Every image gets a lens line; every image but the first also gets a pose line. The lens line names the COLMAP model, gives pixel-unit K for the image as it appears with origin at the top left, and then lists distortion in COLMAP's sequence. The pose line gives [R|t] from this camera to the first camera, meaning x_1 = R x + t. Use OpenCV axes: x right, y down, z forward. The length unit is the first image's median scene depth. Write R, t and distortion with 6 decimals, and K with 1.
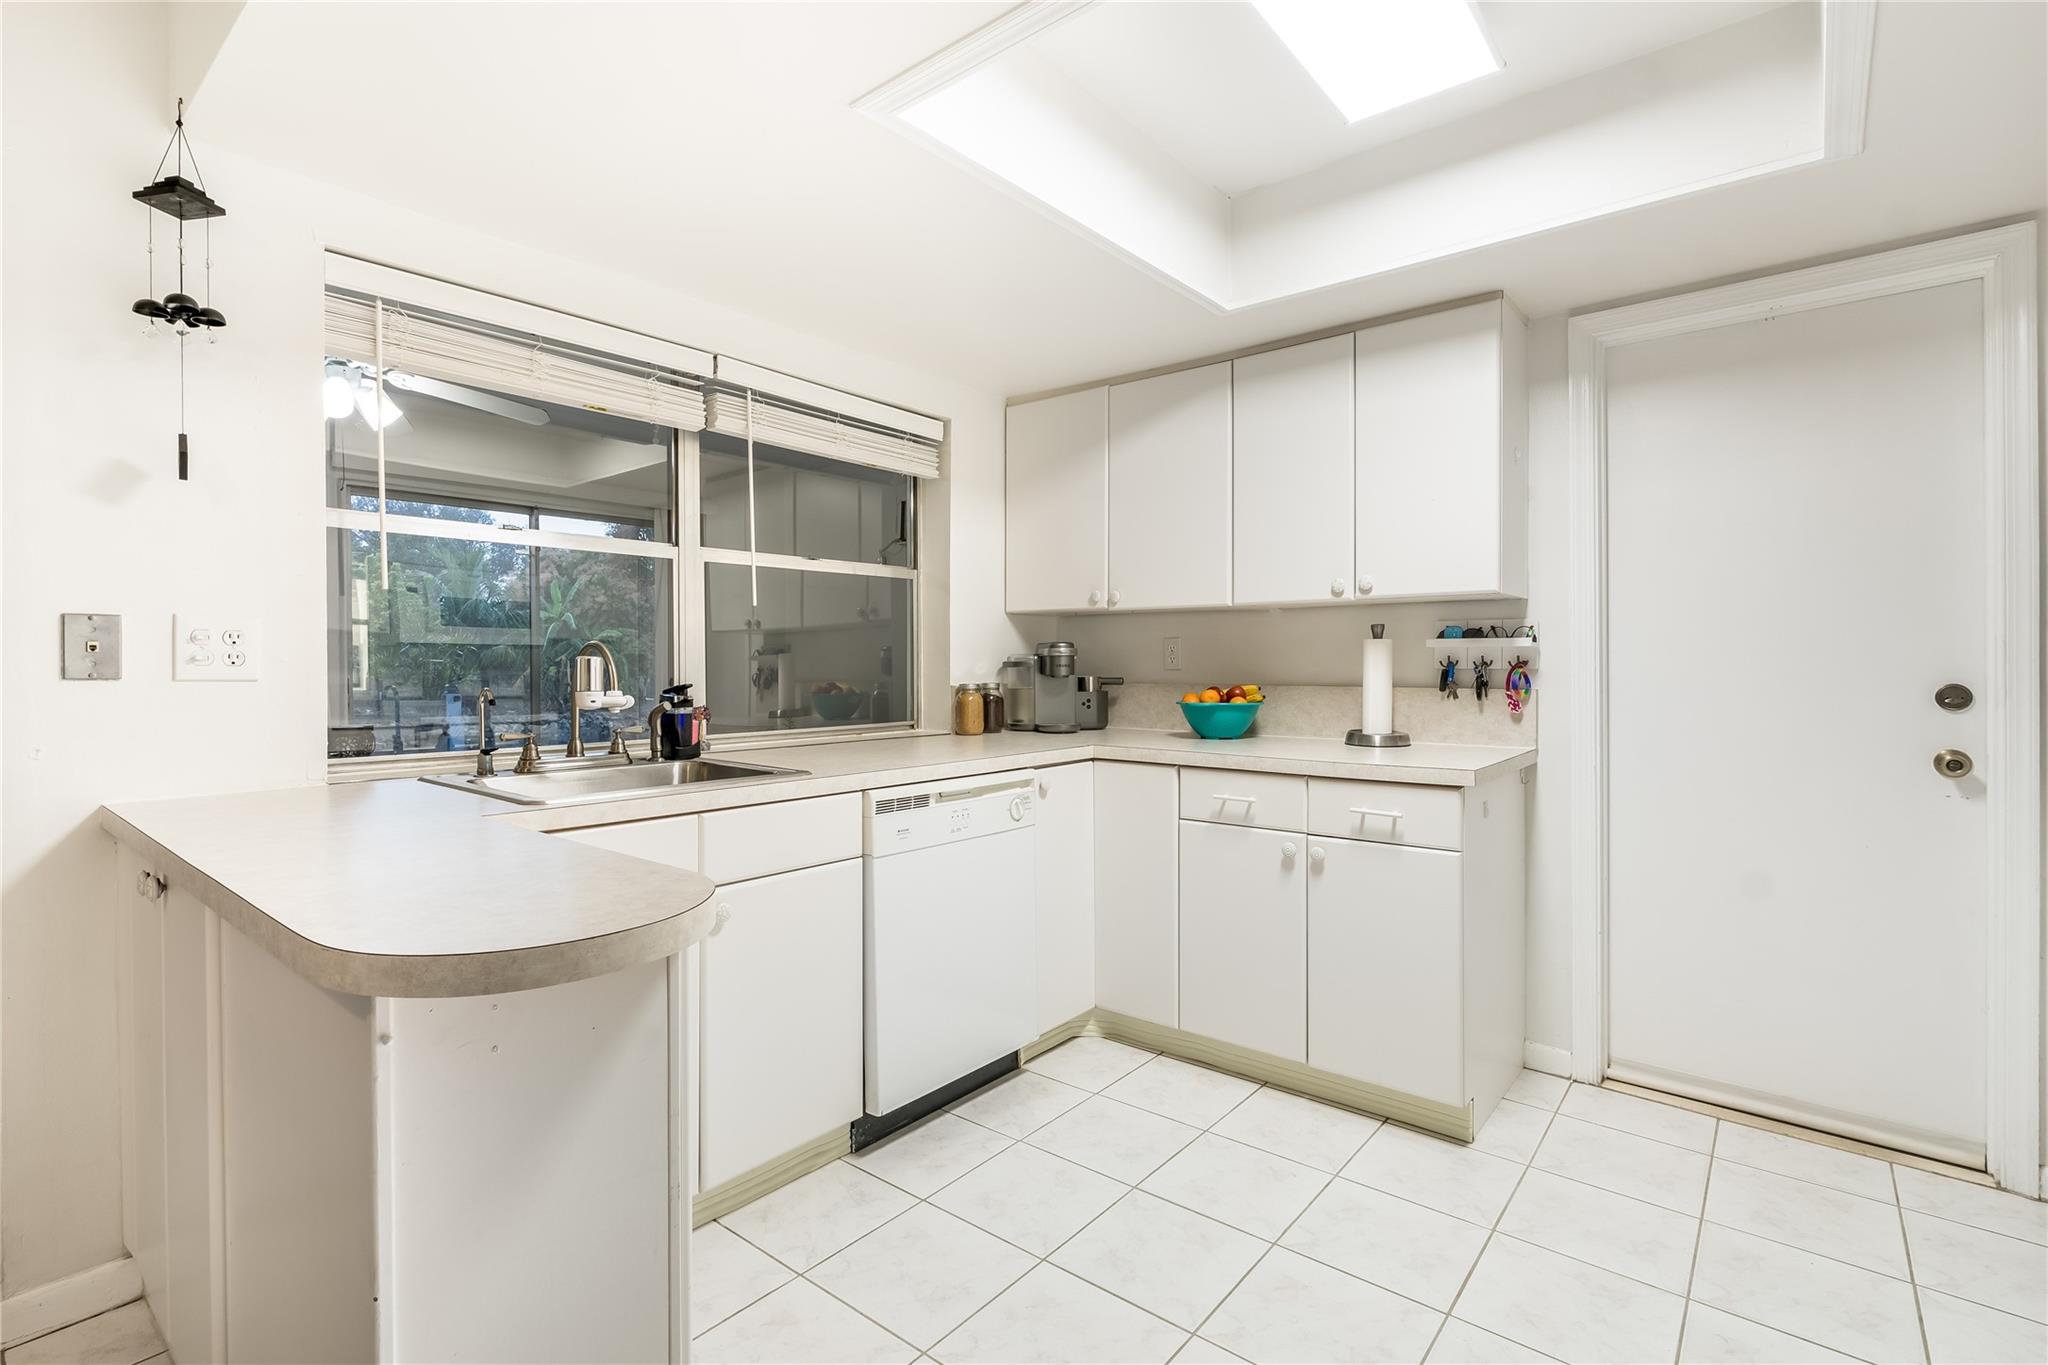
lens RADIAL K [[961.2, 0, 1029.0], [0, 961.2, 664.5], [0, 0, 1]] dist [-0.004478, 0.000509]
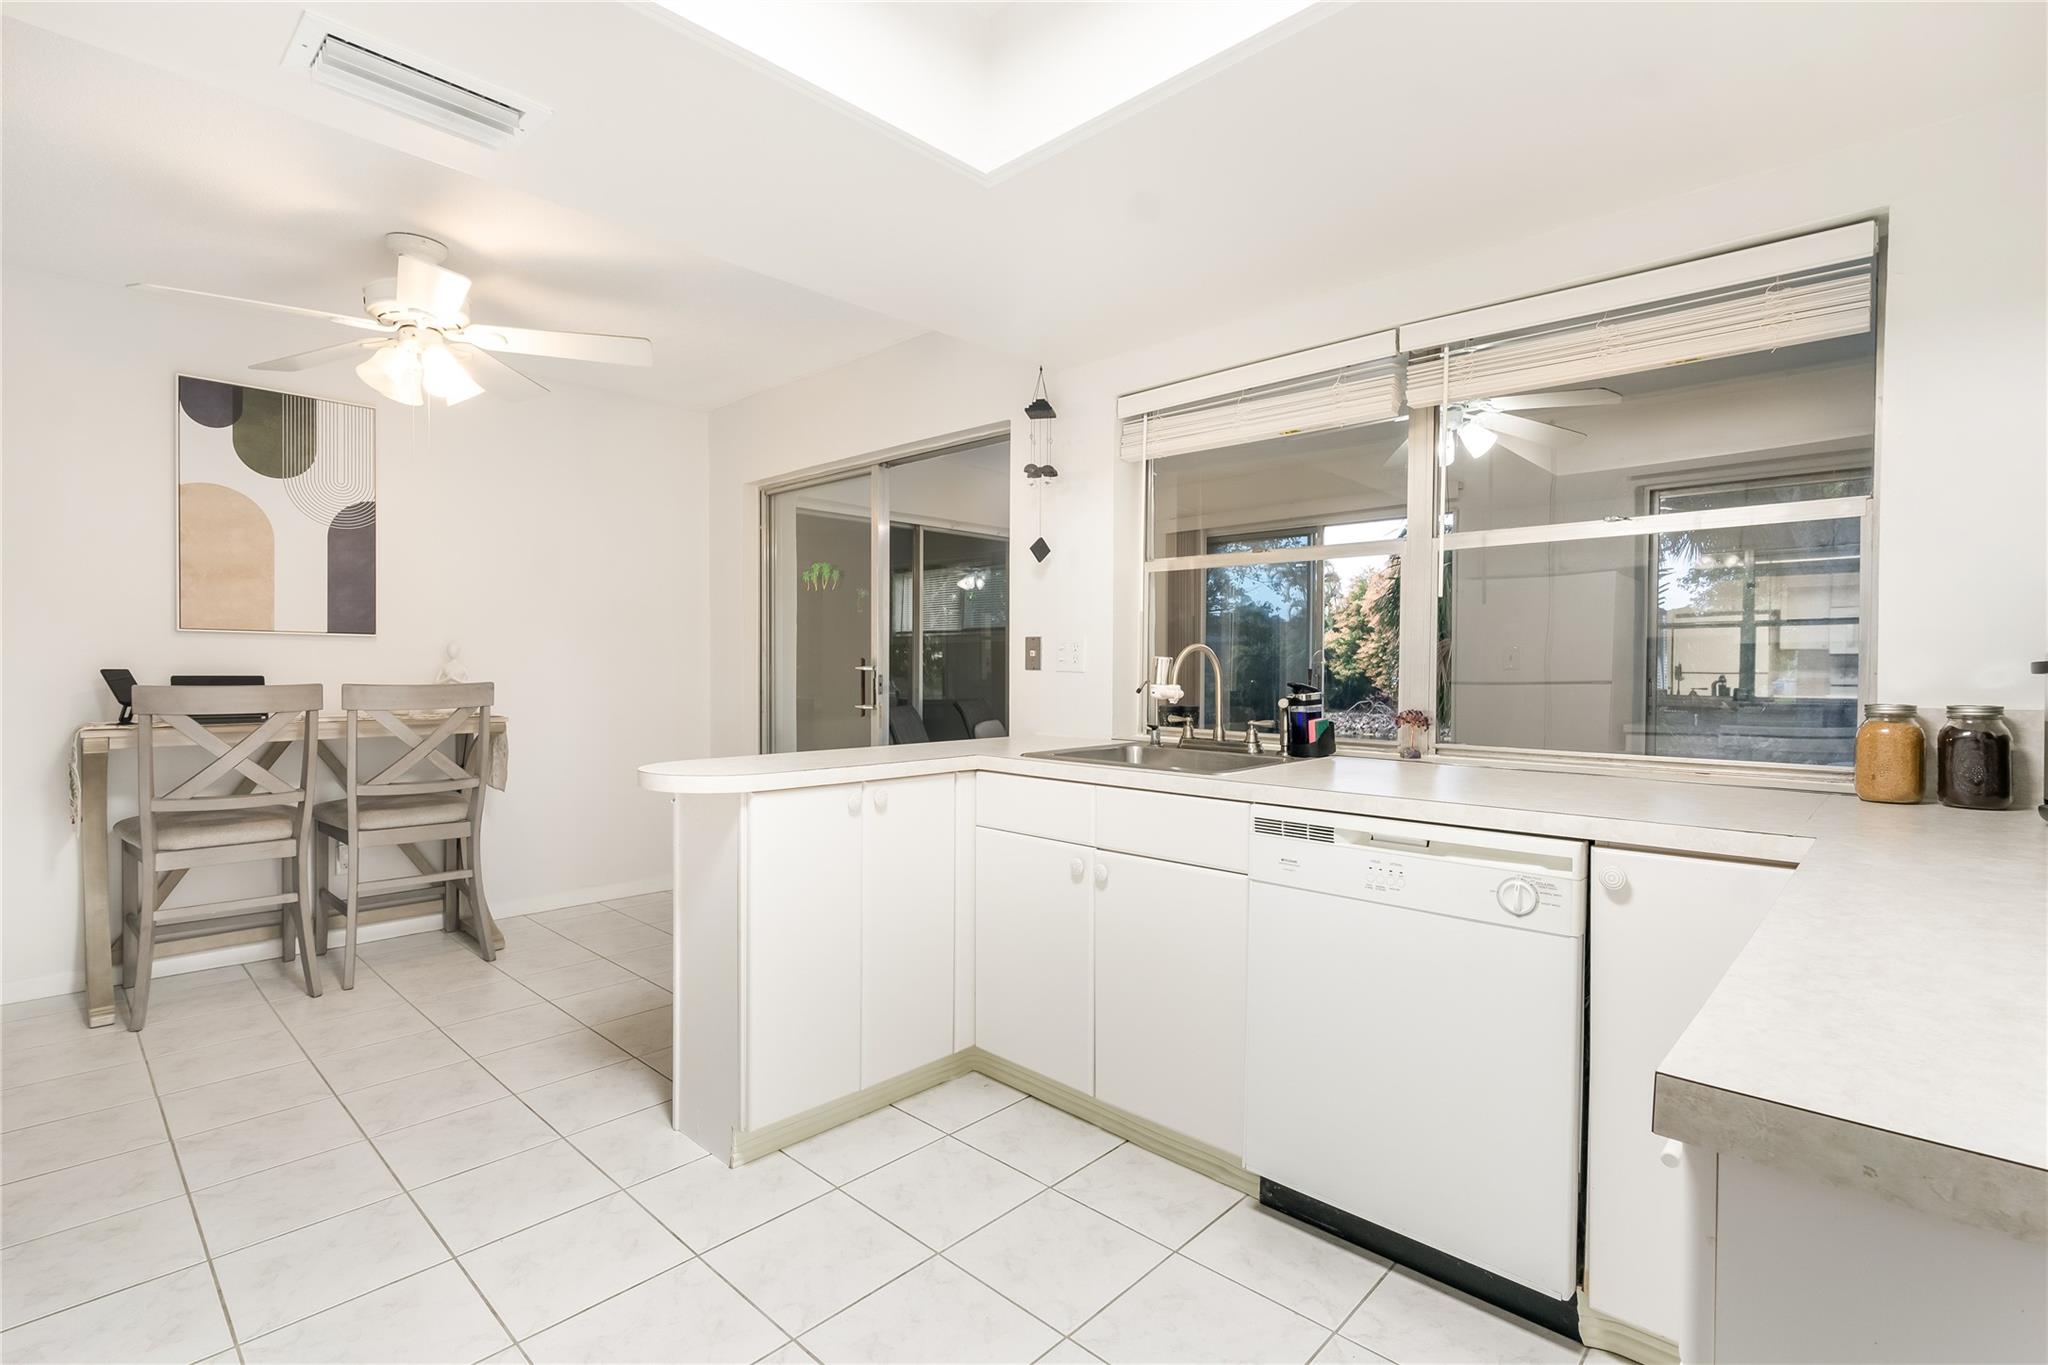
lens RADIAL K [[961.2, 0, 1016.0], [0, 961.2, 680.7], [0, 0, 1]] dist [-0.004478, 0.000509]
pose [[-0.084372, 0.015369, -0.996316, 0.579087], [-0.009425, 0.999824, 0.016222, 0.003137], [0.996390, 0.010759, -0.084213, 0.666321]]
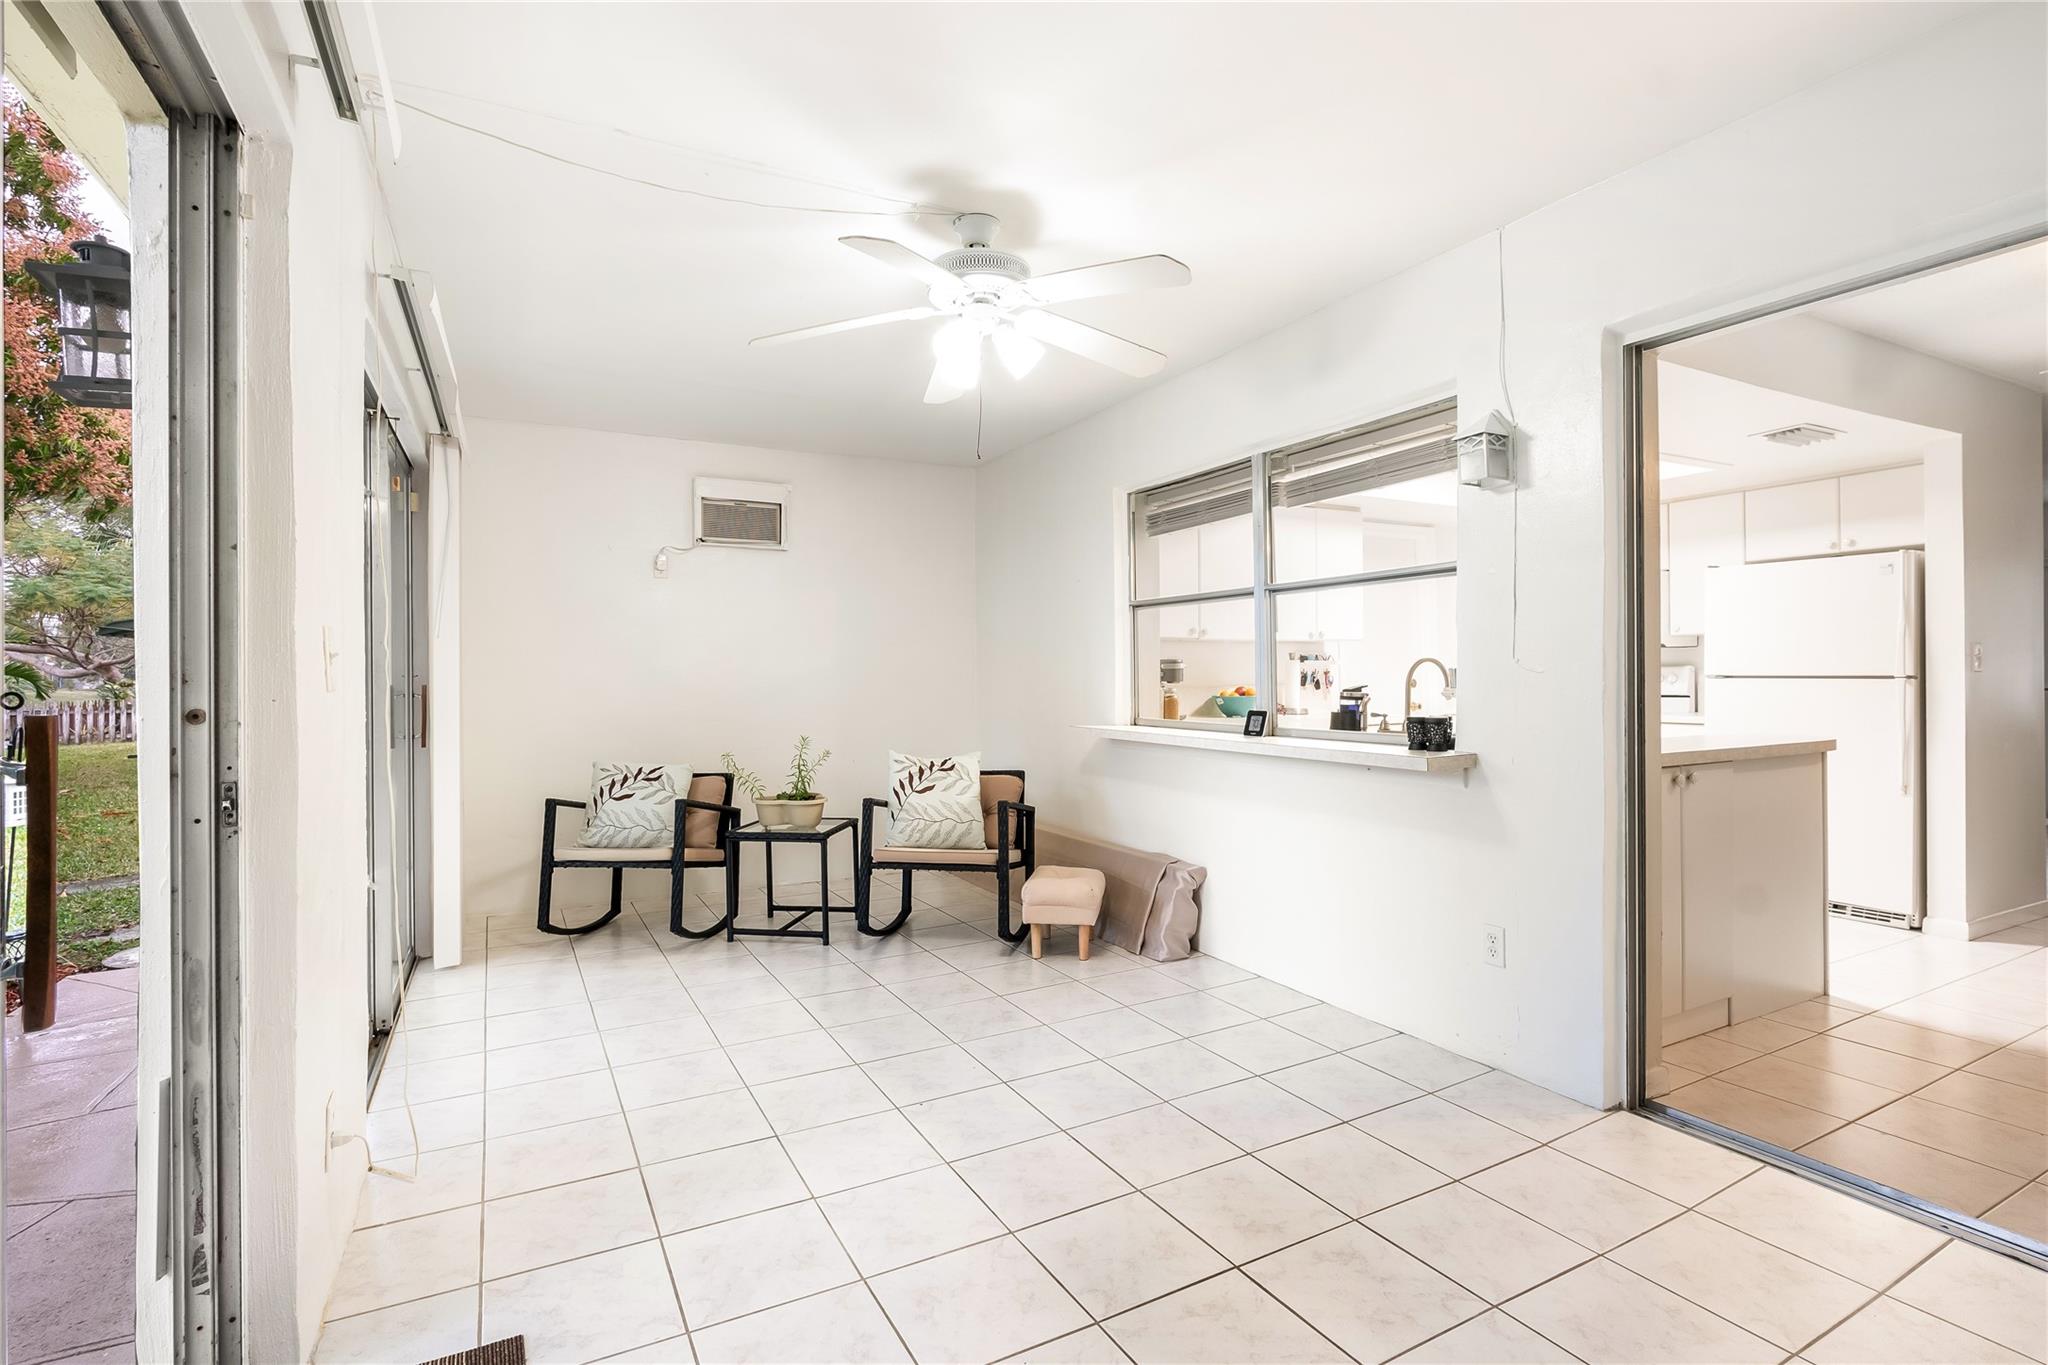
lens RADIAL K [[961.2, 0, 1035.8], [0, 961.2, 681.6], [0, 0, 1]] dist [-0.004478, 0.000509]
pose [[0.384040, -0.011349, 0.923247, -1.660393], [0.013254, 0.999889, 0.006778, -0.003877], [-0.923221, 0.009634, 0.384148, 0.754234]]
